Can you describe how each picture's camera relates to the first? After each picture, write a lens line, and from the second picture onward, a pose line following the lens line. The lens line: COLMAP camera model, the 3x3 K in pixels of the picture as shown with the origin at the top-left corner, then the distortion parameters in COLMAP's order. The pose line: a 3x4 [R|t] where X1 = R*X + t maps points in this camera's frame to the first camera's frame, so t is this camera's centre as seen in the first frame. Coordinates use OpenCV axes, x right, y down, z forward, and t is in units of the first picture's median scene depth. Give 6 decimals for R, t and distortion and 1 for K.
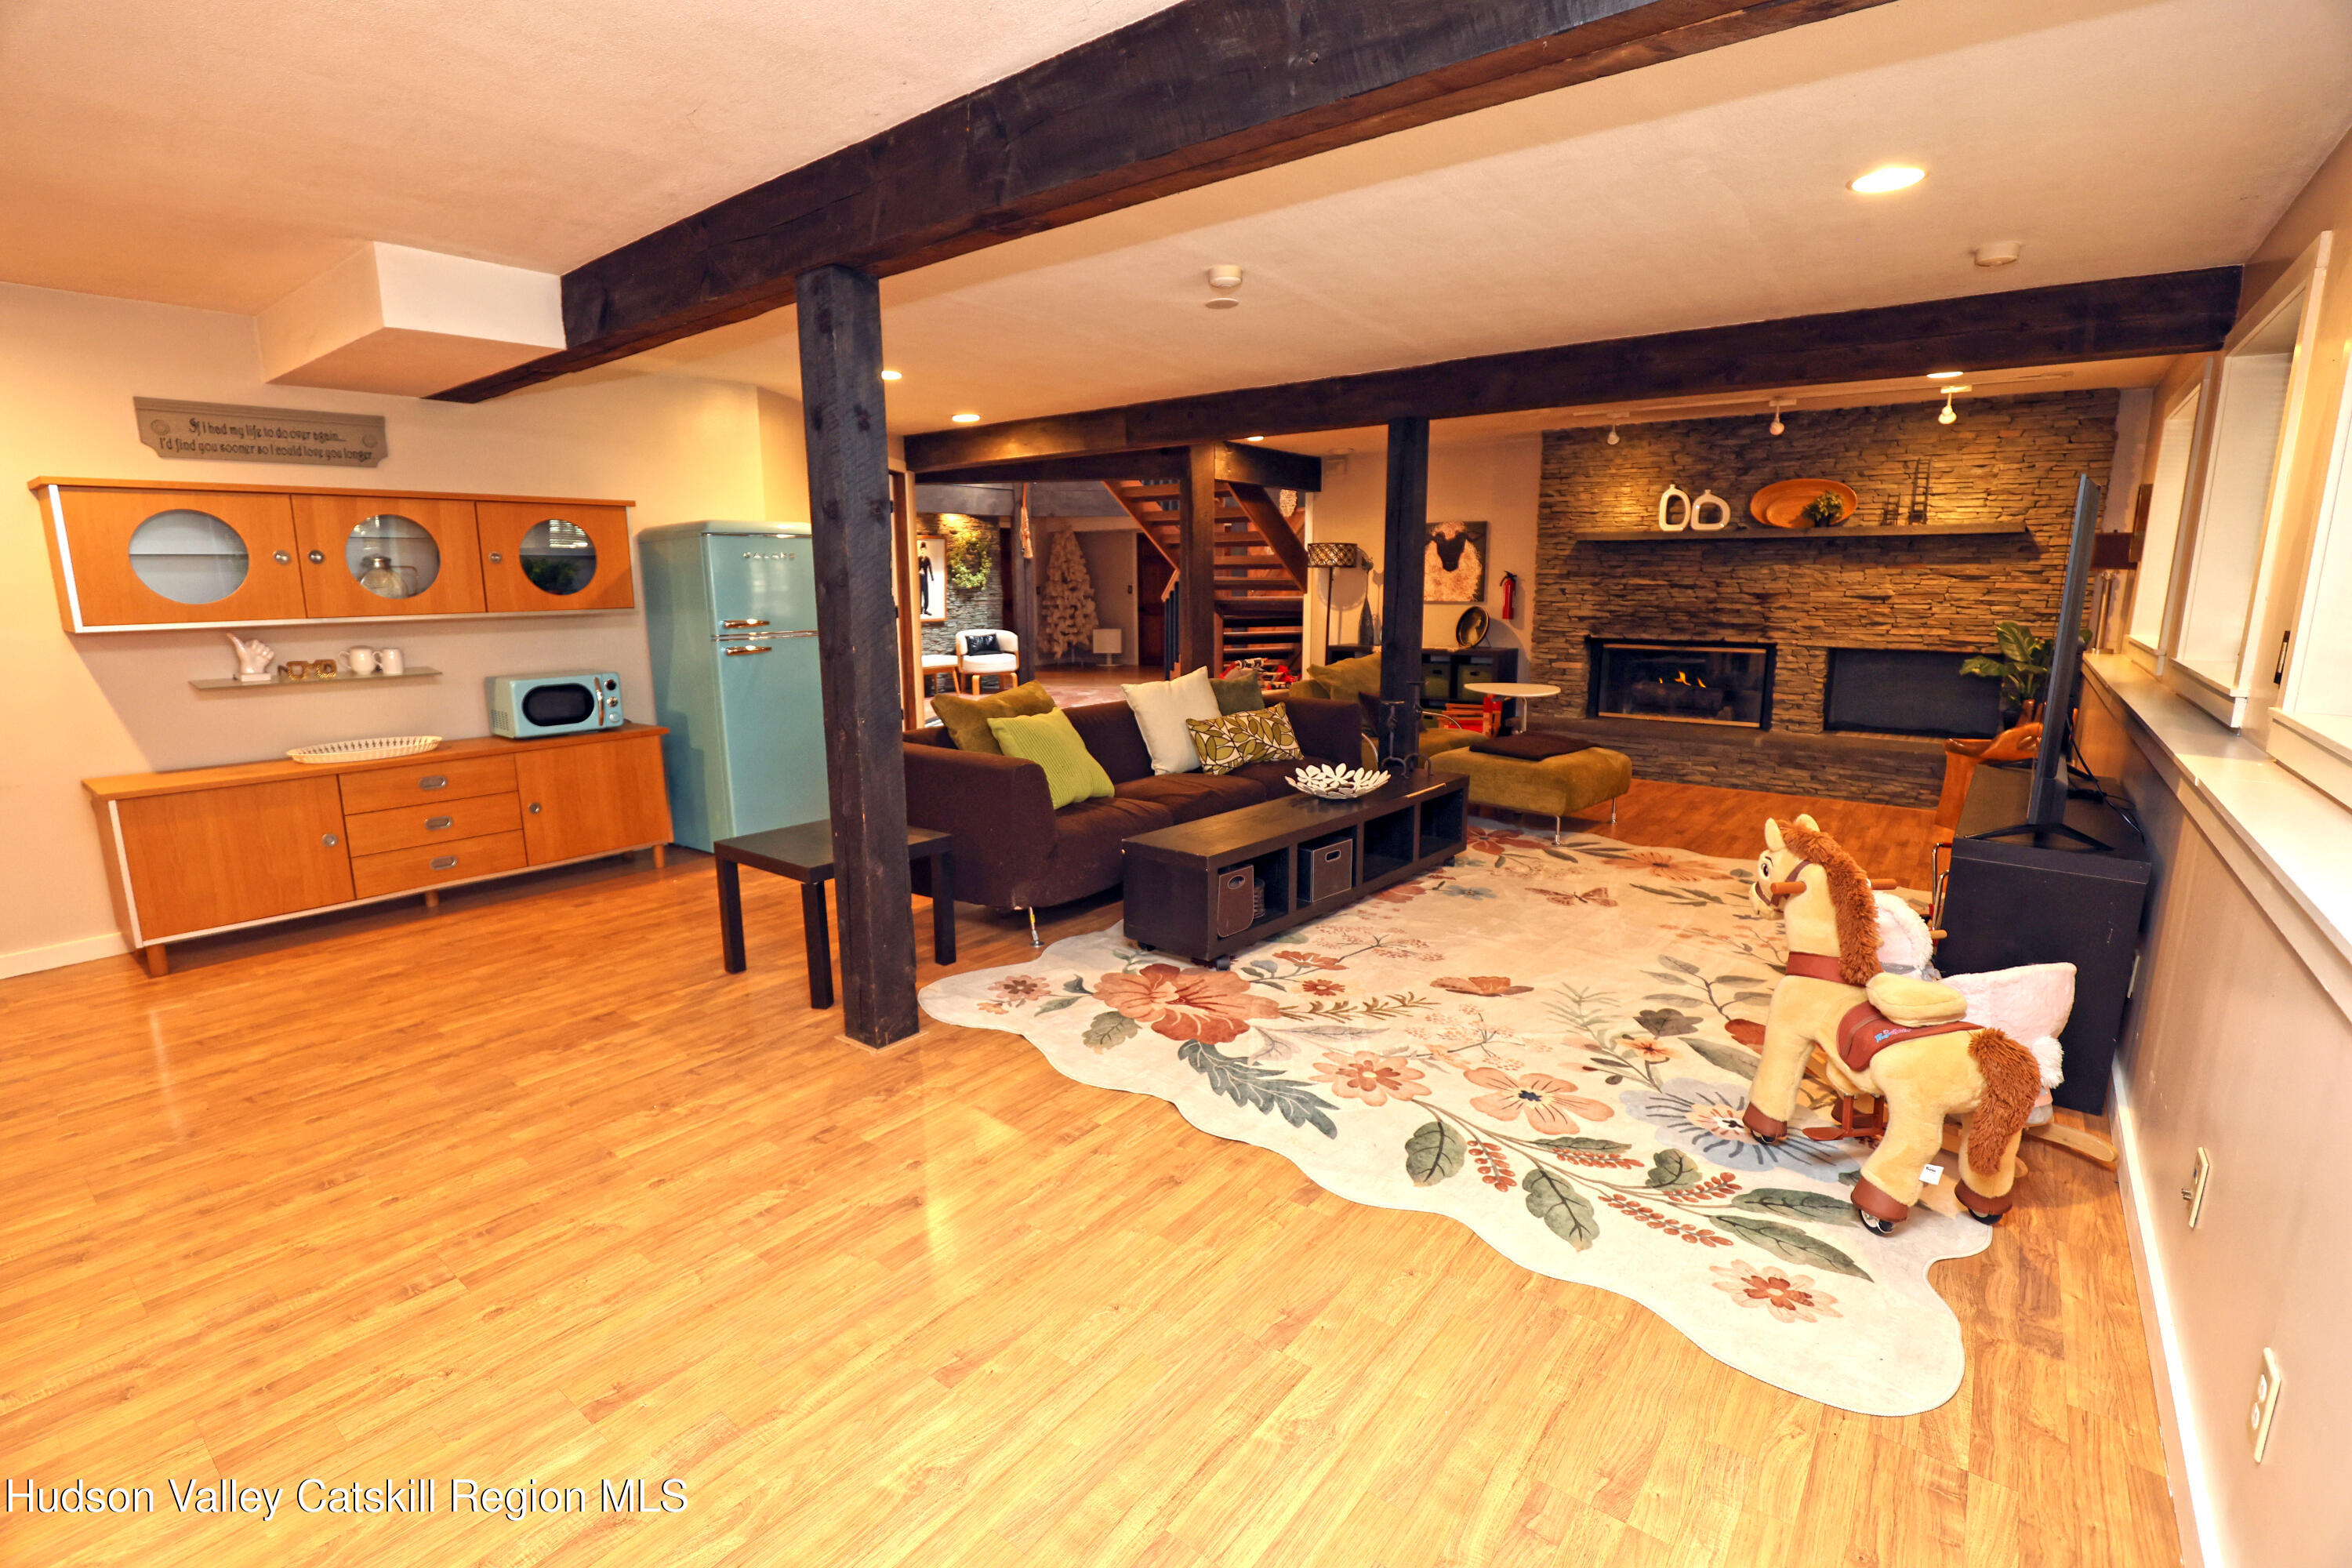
lens RADIAL K [[1066.0, 0, 1183.7], [0, 1066.0, 776.6], [0, 0, 1]] dist [-0.025753, -0.000181]
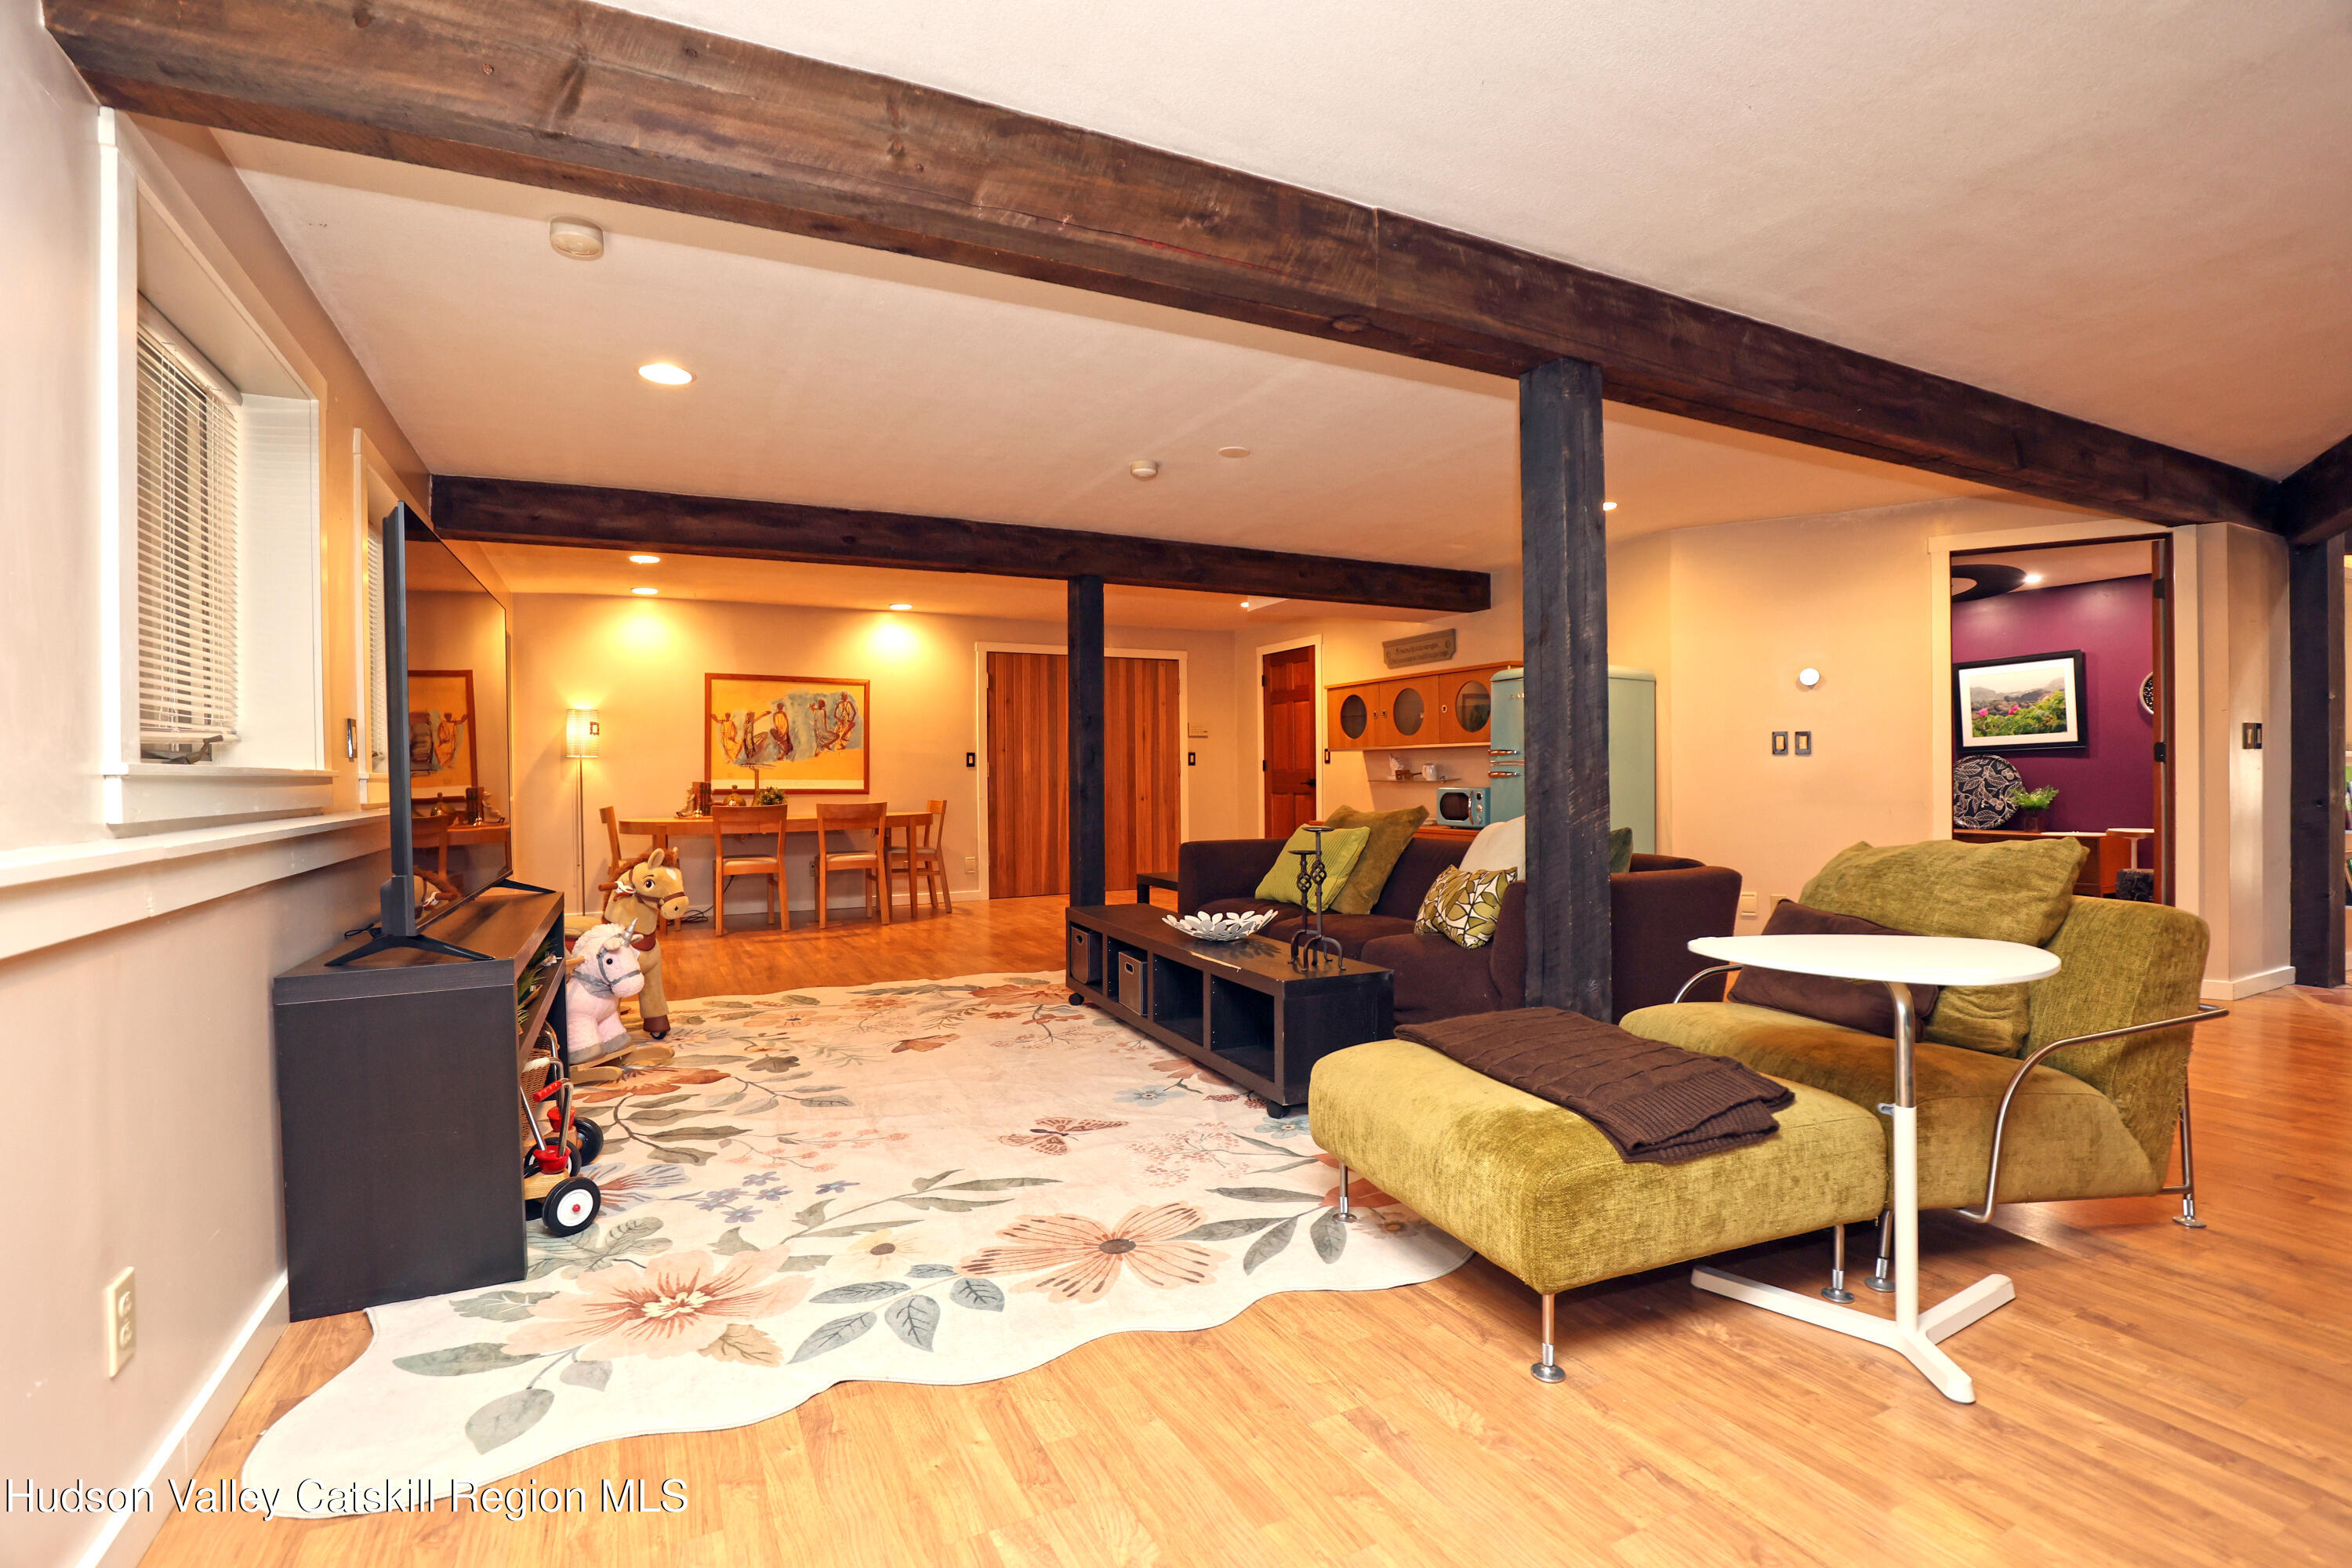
lens RADIAL K [[1114.0, 0, 1167.7], [0, 1114.0, 778.9], [0, 0, 1]] dist [-0.001741, -0.000012]
pose [[-0.447468, 0.010725, -0.894236, 0.863362], [-0.158089, 0.983232, 0.090899, -0.163557], [0.880216, 0.182043, -0.438269, 1.183752]]
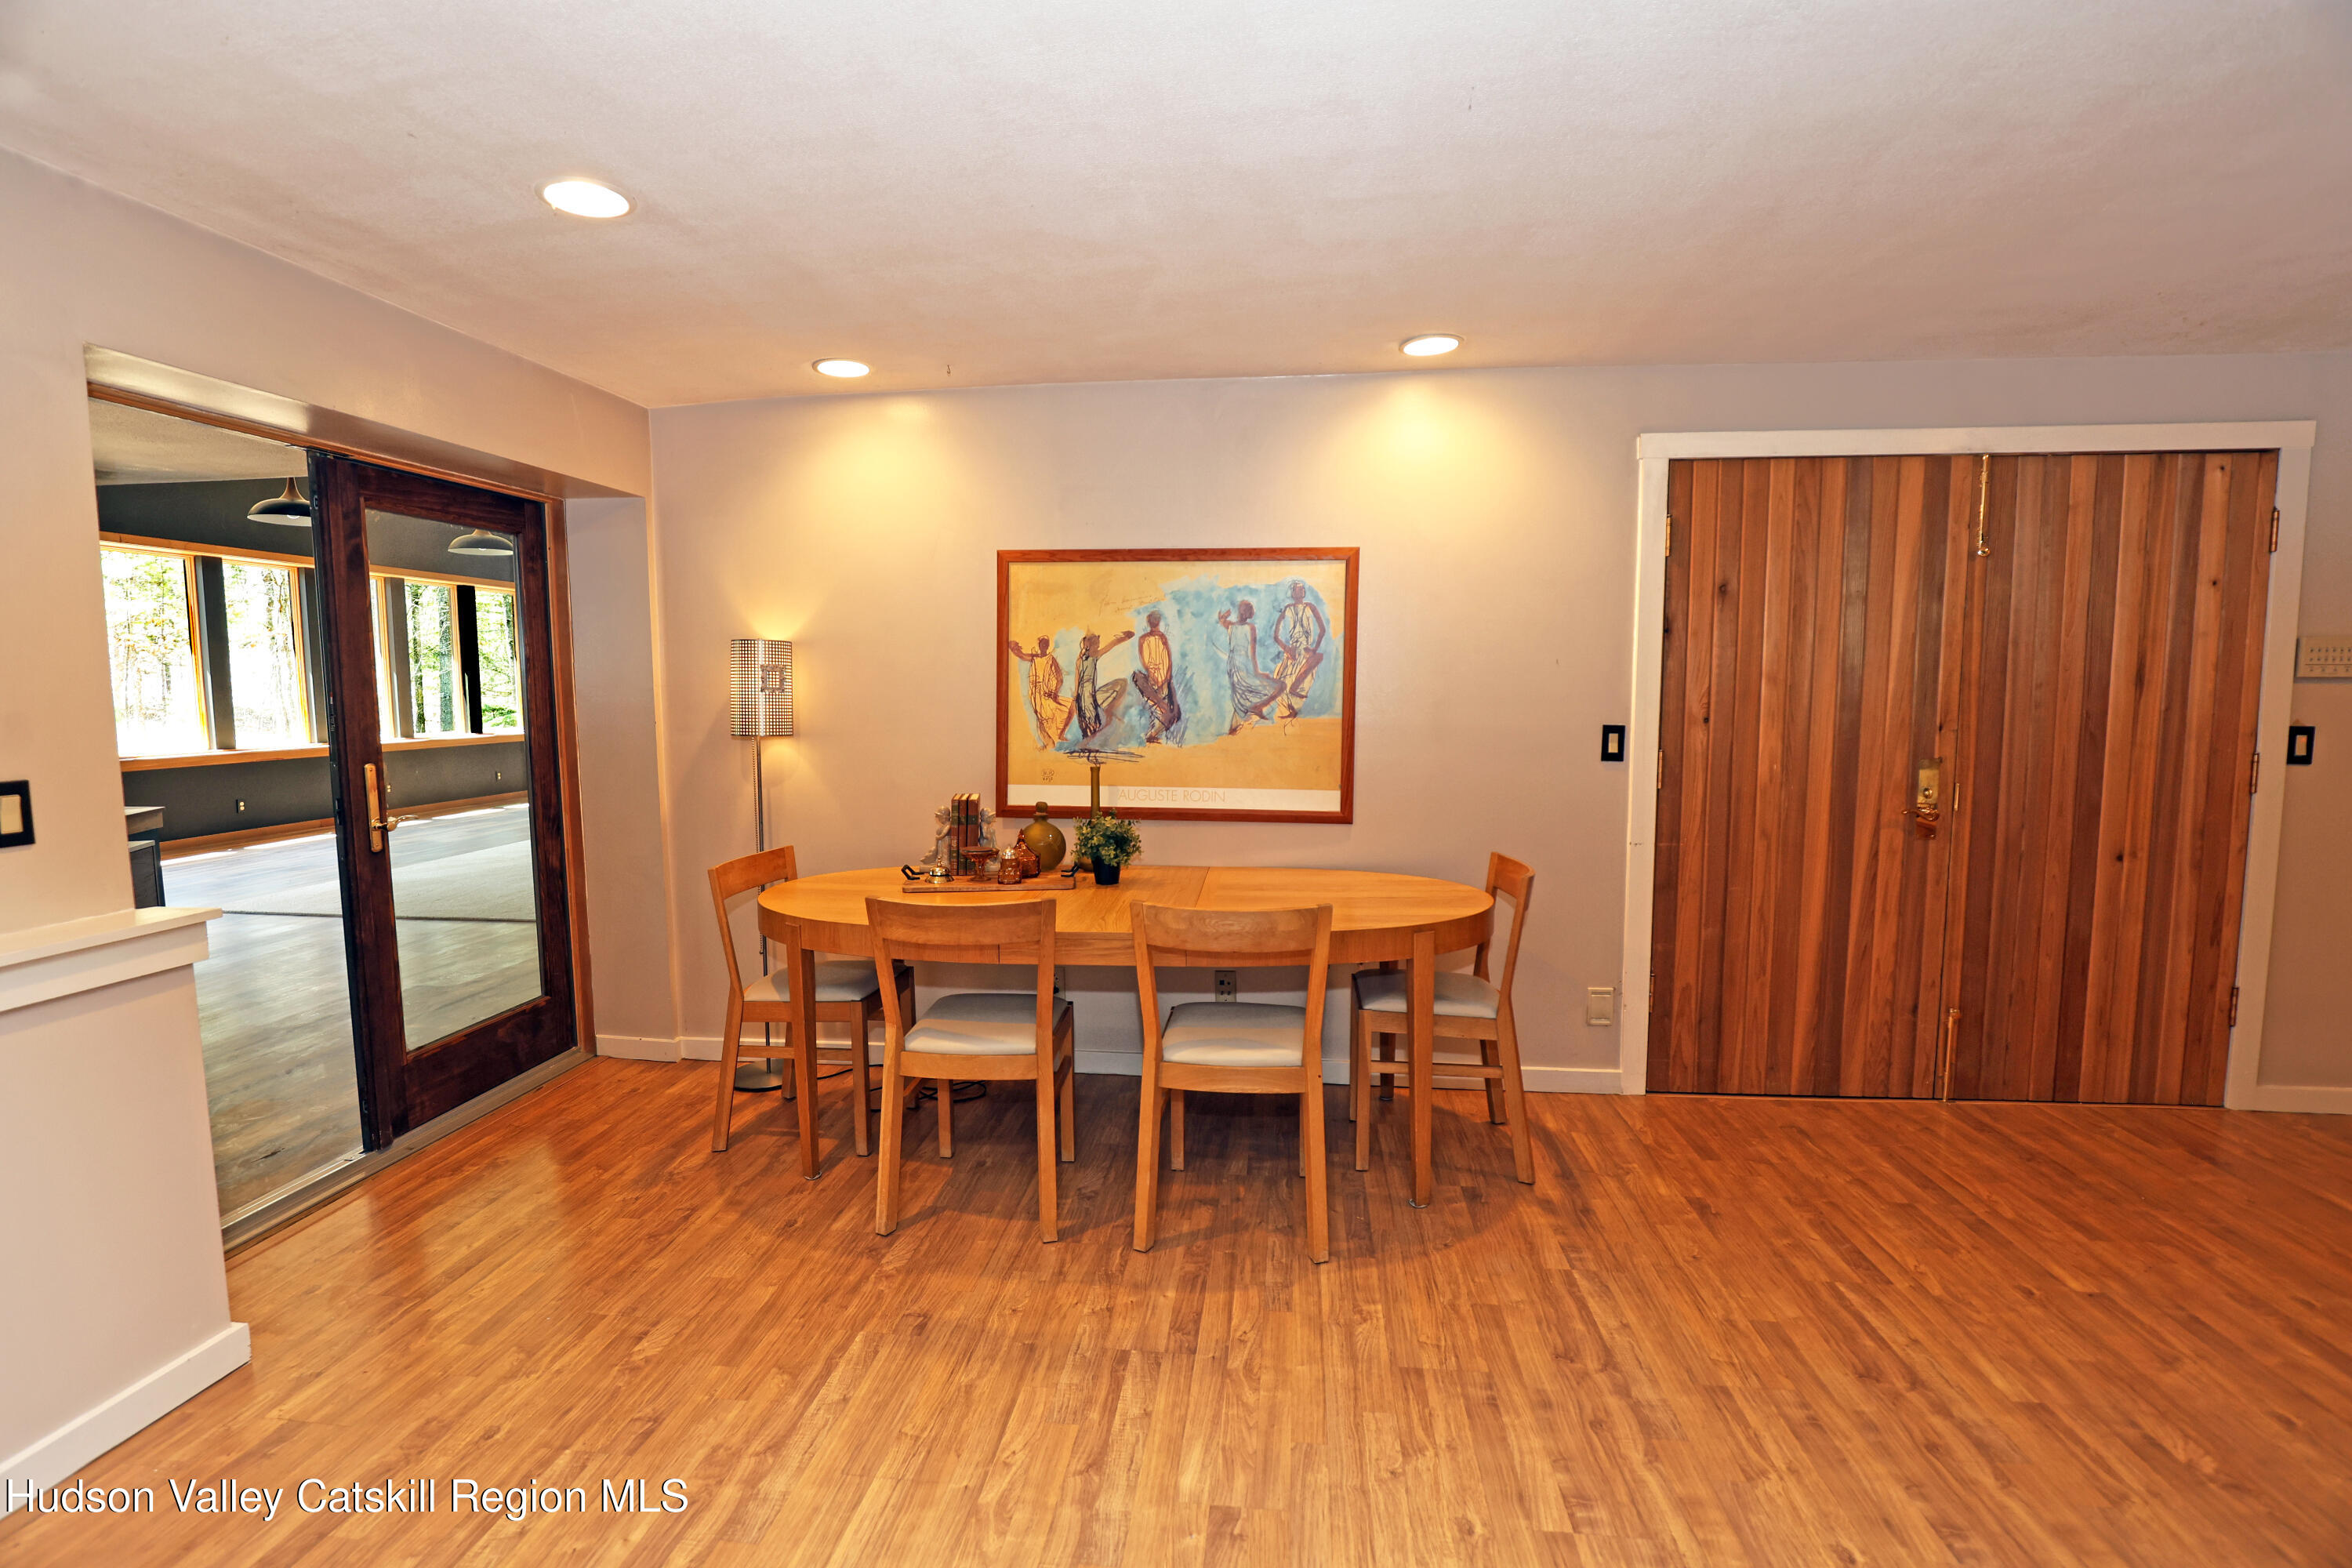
lens RADIAL K [[1066.0, 0, 1157.1], [0, 1066.0, 780.8], [0, 0, 1]] dist [-0.025753, -0.000181]
pose [[-0.864159, 0.051882, -0.500537, 0.604193], [-0.087970, 0.963779, 0.251775, -0.145147], [0.495470, 0.261606, -0.828294, 0.990936]]
